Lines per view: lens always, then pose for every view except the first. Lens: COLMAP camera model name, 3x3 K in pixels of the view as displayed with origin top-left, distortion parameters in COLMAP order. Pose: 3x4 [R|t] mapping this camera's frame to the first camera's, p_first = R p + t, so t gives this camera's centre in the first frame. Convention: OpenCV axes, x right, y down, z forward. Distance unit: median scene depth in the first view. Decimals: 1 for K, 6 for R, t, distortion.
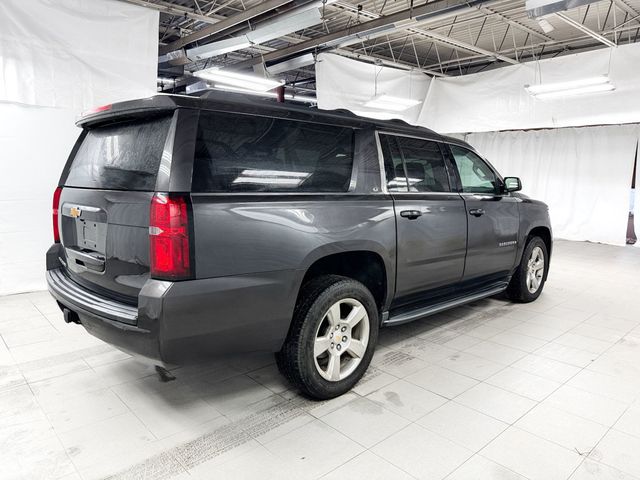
lens RADIAL K [[491.1, 0, 320.0], [0, 491.1, 240.0], [0, 0, 1]] dist [-0.001378, -0.002639]
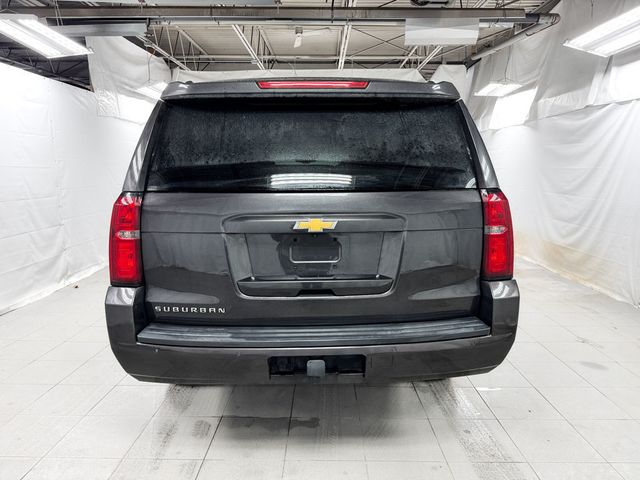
lens RADIAL K [[491.1, 0, 320.0], [0, 491.1, 240.0], [0, 0, 1]] dist [-0.001378, -0.002639]
pose [[0.642401, -0.113562, 0.757908, -0.905488], [0.105641, 0.992641, 0.059193, -0.065390], [-0.759053, 0.042040, 0.649670, 0.458548]]
